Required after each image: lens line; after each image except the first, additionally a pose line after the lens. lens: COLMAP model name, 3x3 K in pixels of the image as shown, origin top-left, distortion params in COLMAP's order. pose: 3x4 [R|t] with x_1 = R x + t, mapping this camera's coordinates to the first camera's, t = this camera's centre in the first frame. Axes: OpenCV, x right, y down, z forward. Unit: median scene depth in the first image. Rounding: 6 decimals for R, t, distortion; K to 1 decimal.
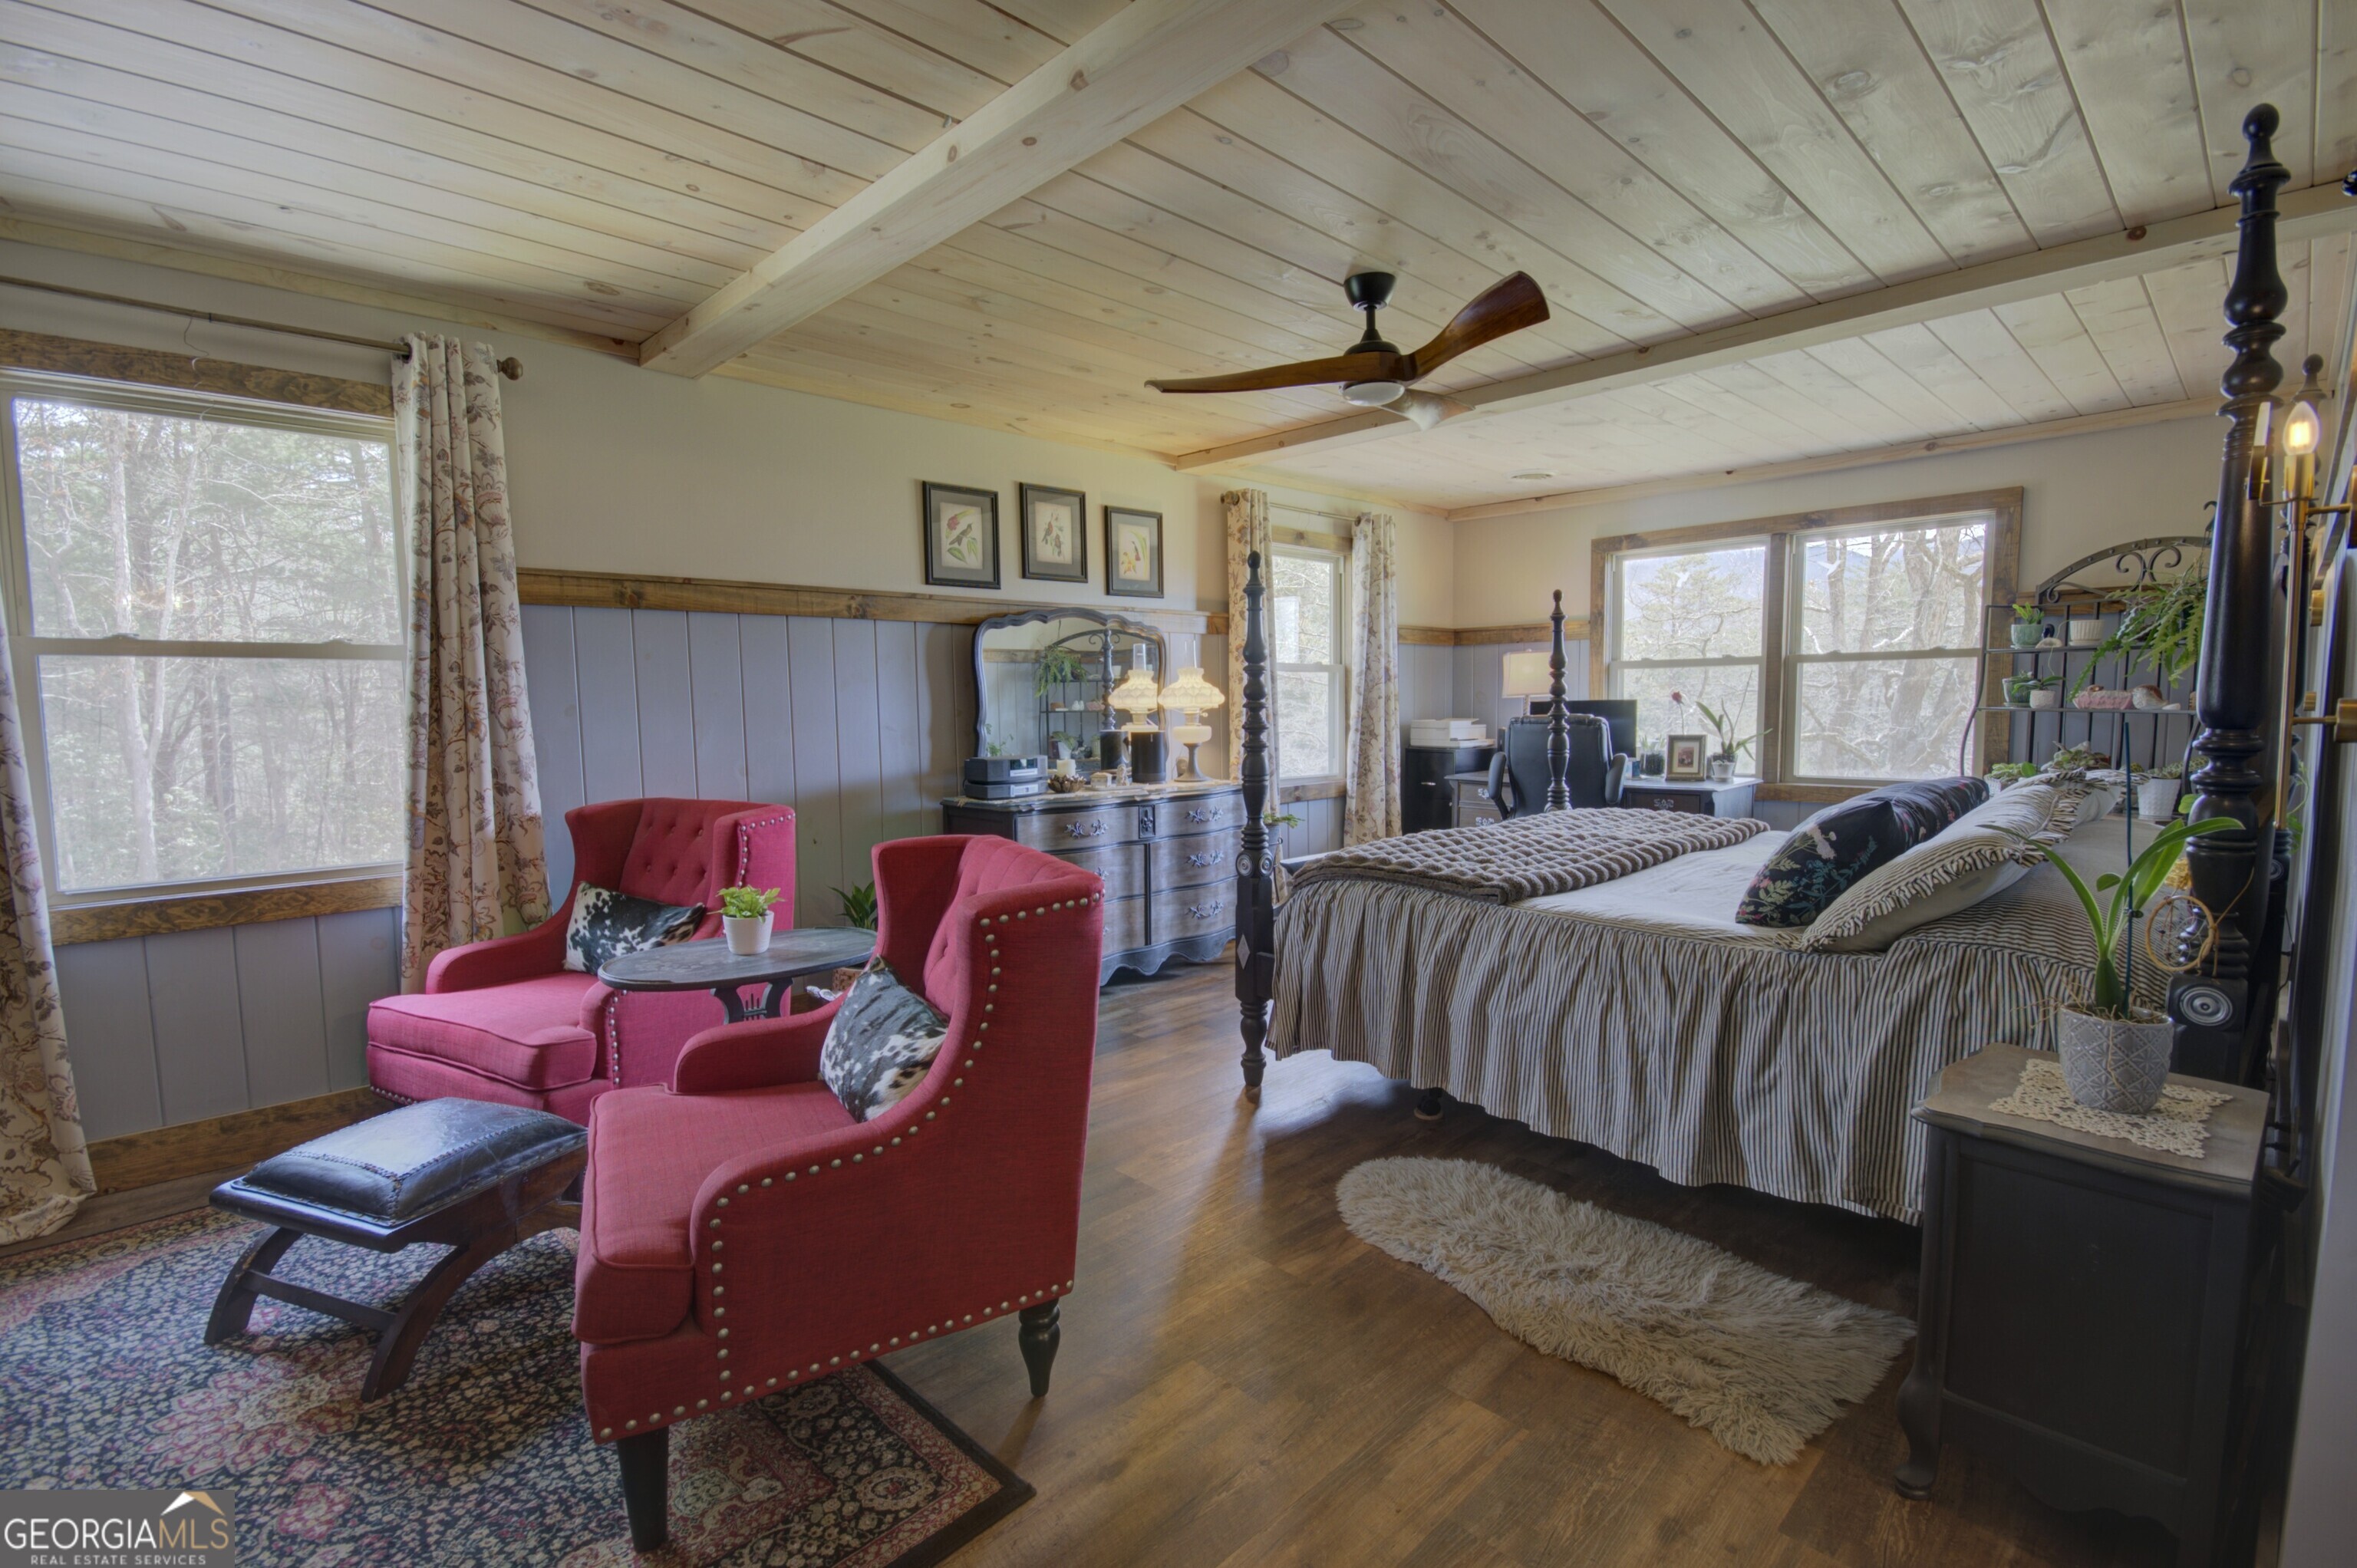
lens RADIAL K [[1065.3, 0, 1184.4], [0, 1065.3, 794.1], [0, 0, 1]] dist [0.010034, -0.009692]
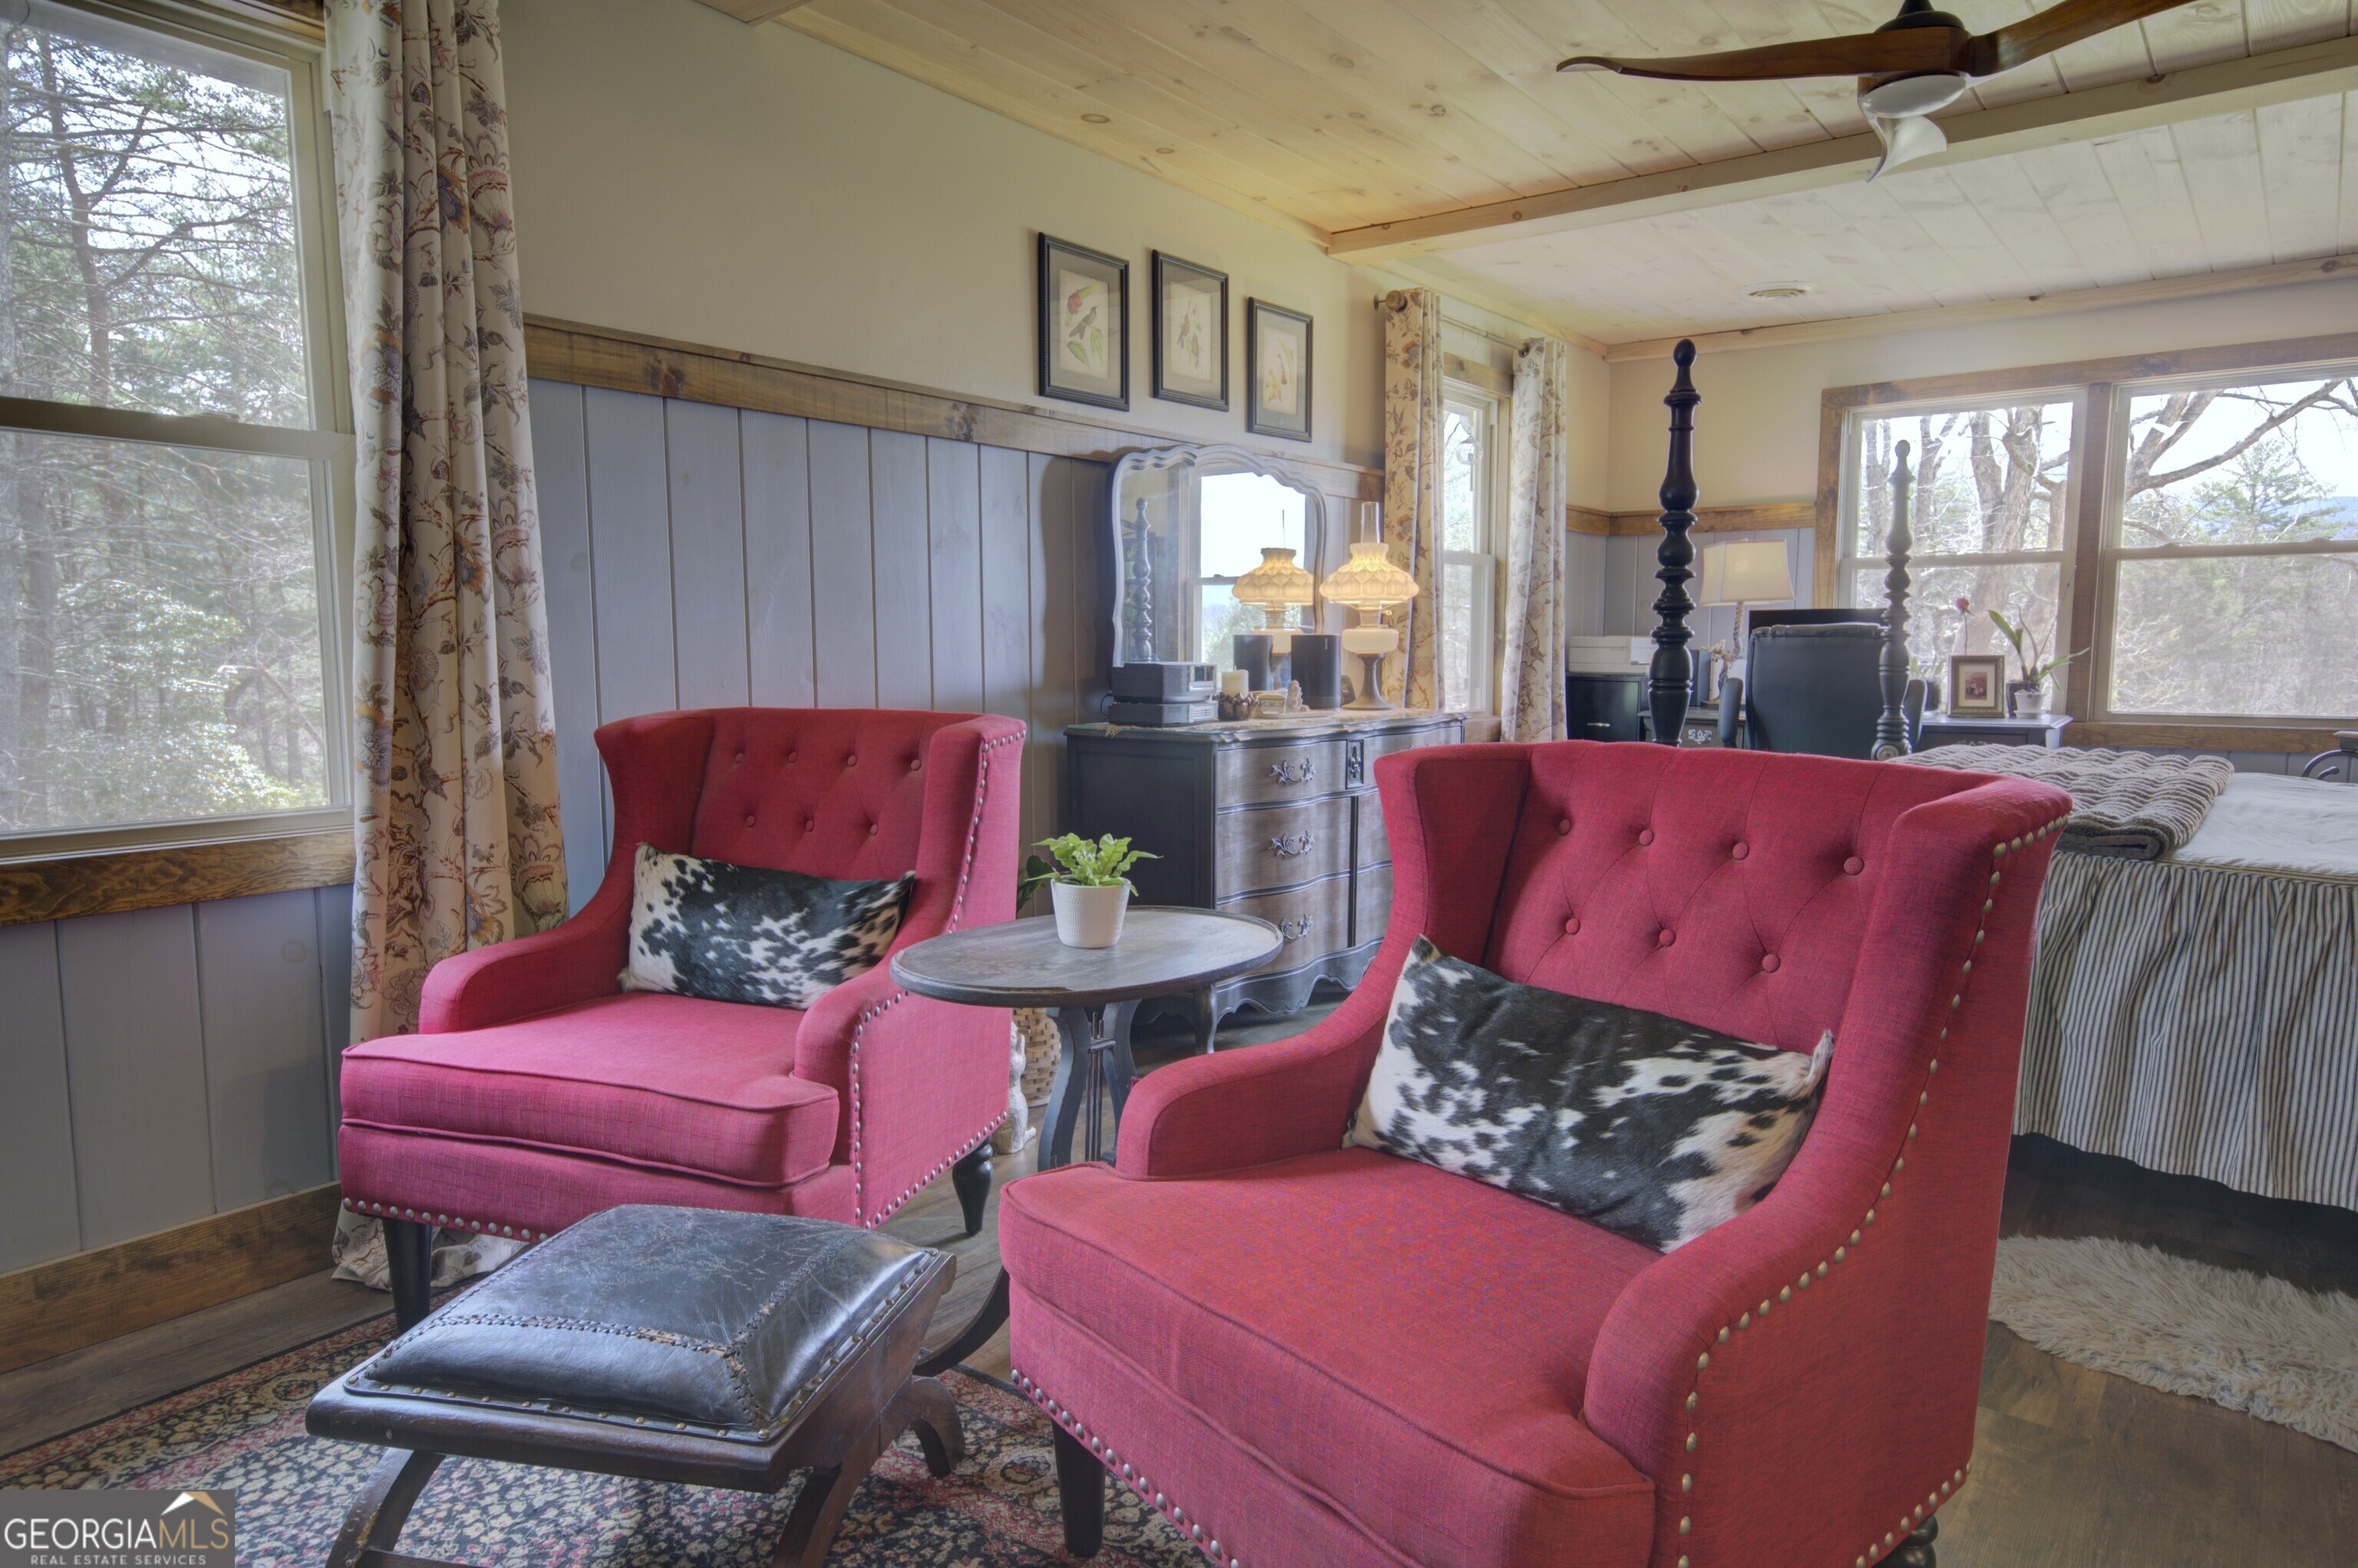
lens RADIAL K [[1447.1, 0, 1186.3], [0, 1447.1, 796.0], [0, 0, 1]] dist [-0.000035, 0.025916]
pose [[0.989171, -0.002388, 0.146747, -0.386722], [-0.000385, 0.999822, 0.018866, 0.040778], [-0.146766, -0.018718, 0.988994, 0.155772]]
